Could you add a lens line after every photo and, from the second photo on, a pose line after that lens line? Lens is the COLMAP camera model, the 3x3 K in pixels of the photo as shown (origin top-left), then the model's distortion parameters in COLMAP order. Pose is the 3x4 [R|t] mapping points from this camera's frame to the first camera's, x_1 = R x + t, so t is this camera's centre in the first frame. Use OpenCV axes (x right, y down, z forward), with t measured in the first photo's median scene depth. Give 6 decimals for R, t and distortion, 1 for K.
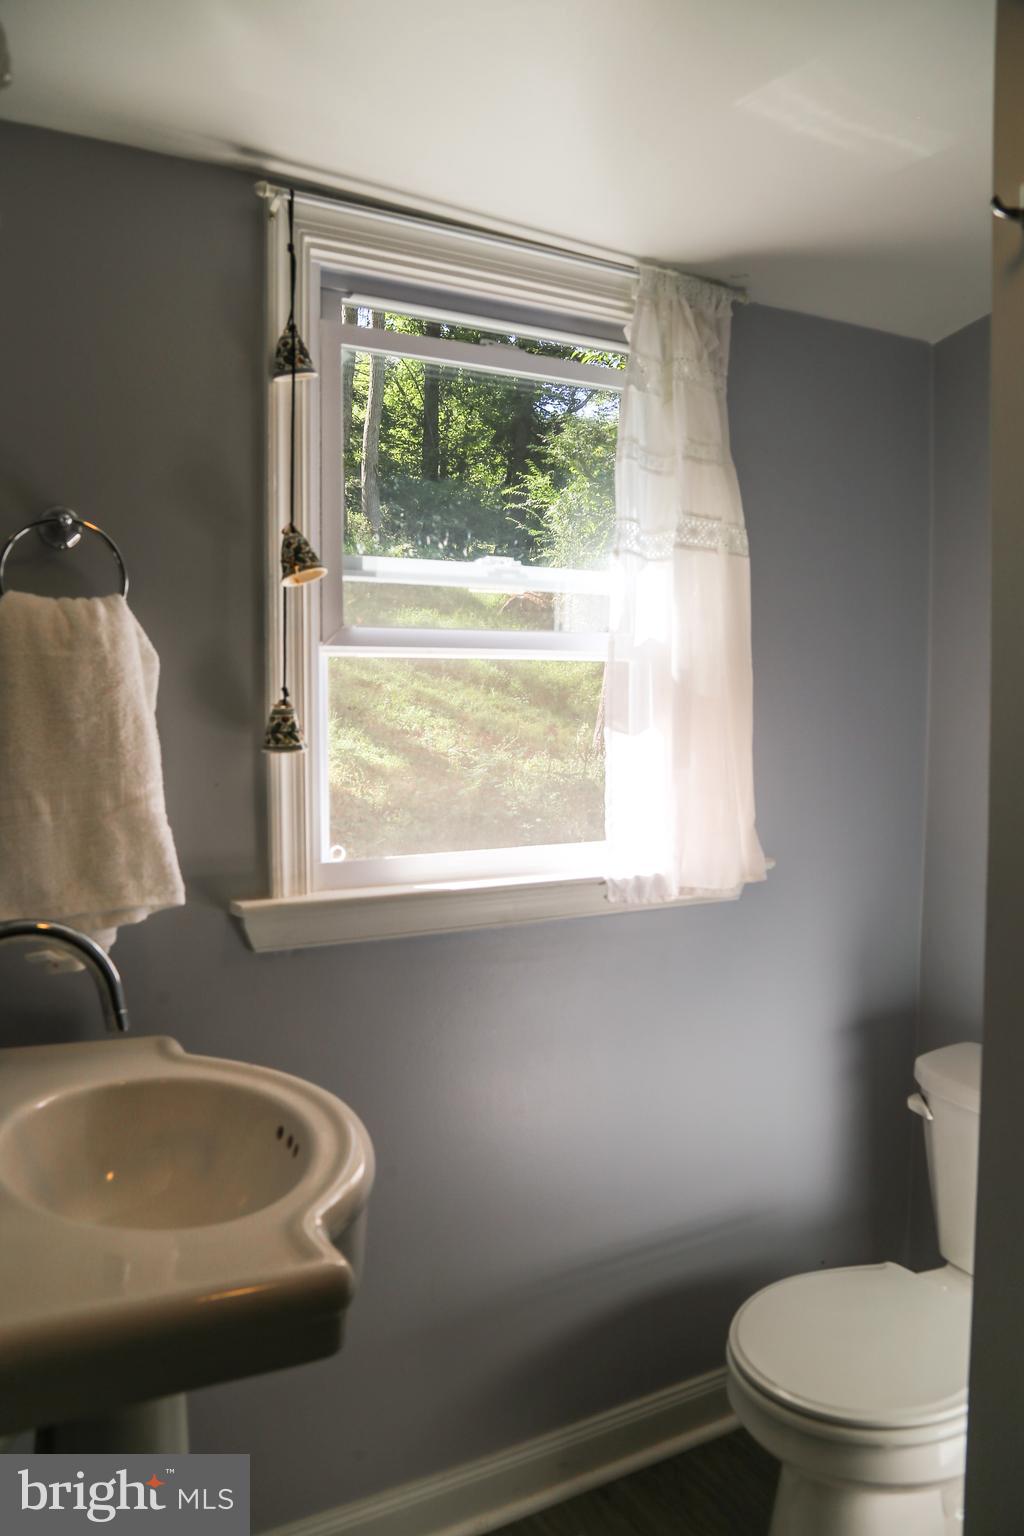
lens RADIAL K [[1060.9, 0, 505.9], [0, 1060.9, 765.7], [0, 0, 1]] dist [-0.092712, 0.044824]
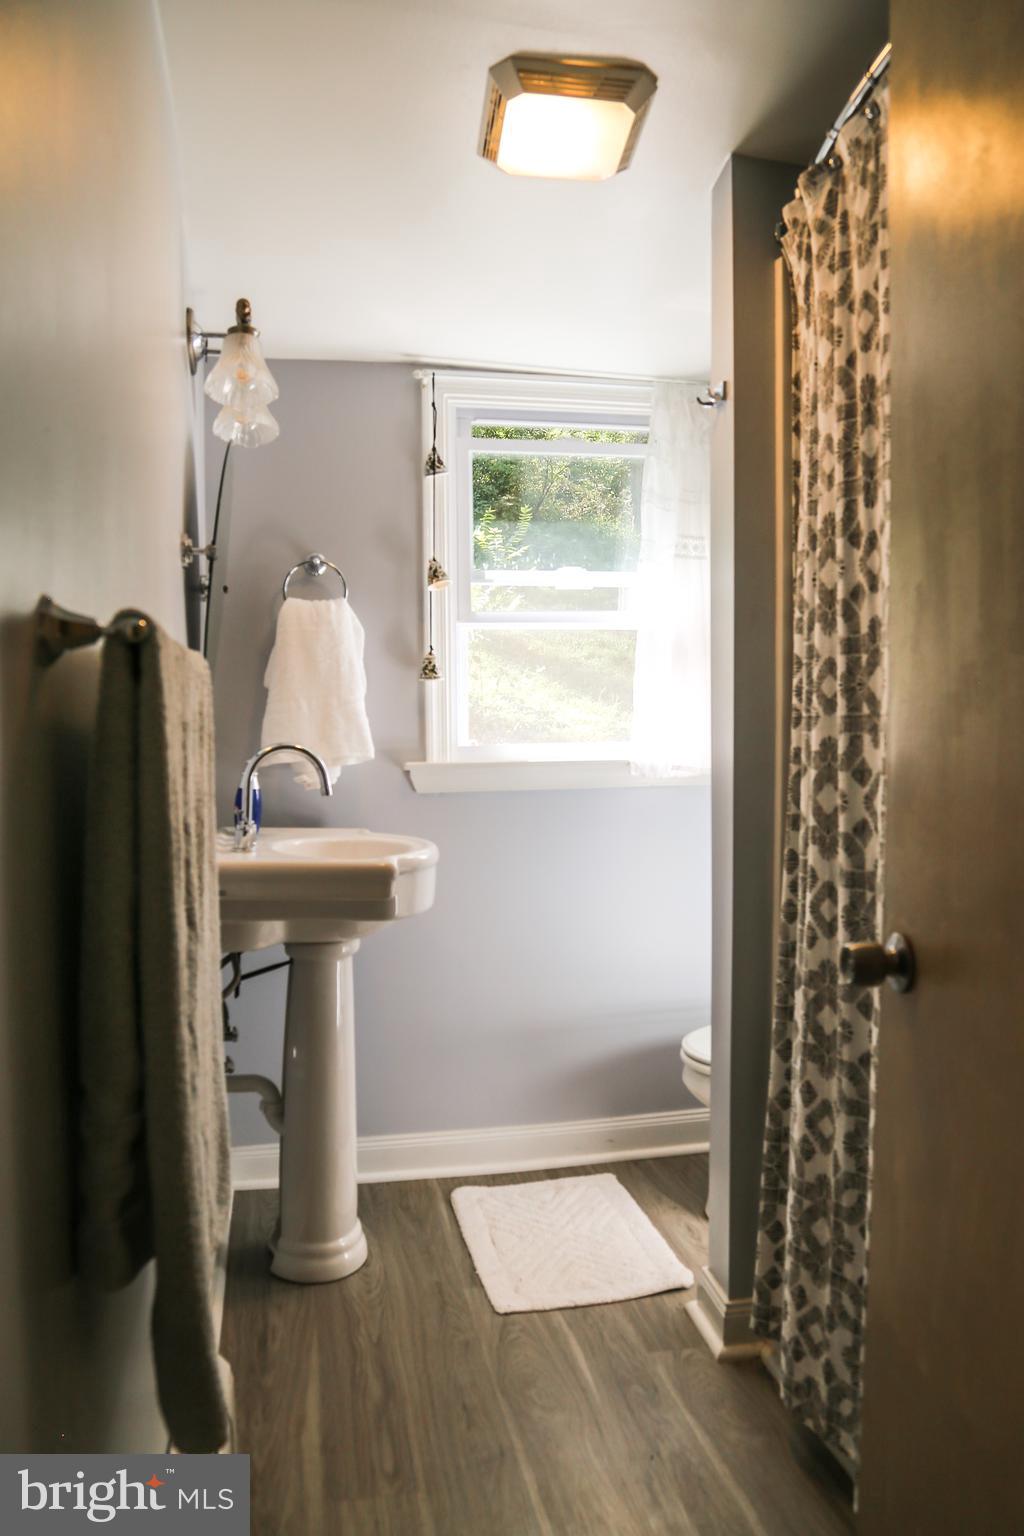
lens RADIAL K [[1060.9, 0, 510.9], [0, 1060.9, 769.5], [0, 0, 1]] dist [-0.092712, 0.044824]
pose [[0.957960, 0.016167, -0.286444, 0.497562], [-0.010304, 0.999706, 0.021964, 0.109414], [0.286715, -0.018089, 0.957845, -0.798770]]
